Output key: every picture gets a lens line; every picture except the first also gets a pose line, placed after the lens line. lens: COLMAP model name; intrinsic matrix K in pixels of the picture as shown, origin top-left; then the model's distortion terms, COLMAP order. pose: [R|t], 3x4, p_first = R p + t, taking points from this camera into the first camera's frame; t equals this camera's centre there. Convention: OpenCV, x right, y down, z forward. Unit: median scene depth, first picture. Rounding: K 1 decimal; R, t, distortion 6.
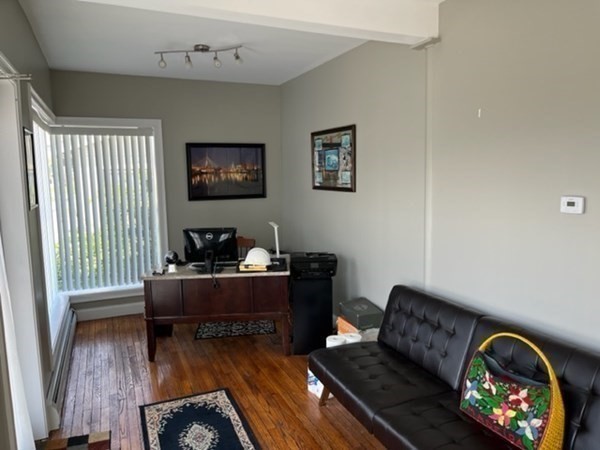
lens RADIAL K [[454.4, 0, 302.3], [0, 454.4, 225.0], [0, 0, 1]] dist [0.004832, -0.003512]
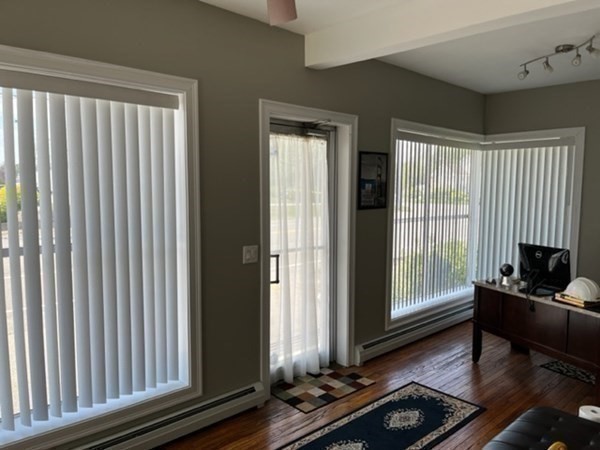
lens RADIAL K [[454.4, 0, 301.6], [0, 454.4, 226.5], [0, 0, 1]] dist [0.004832, -0.003512]
pose [[0.321483, 0.100059, -0.941614, 0.503909], [-0.117967, 0.990887, 0.065019, -0.035236], [0.939538, 0.090177, 0.330357, 0.244375]]
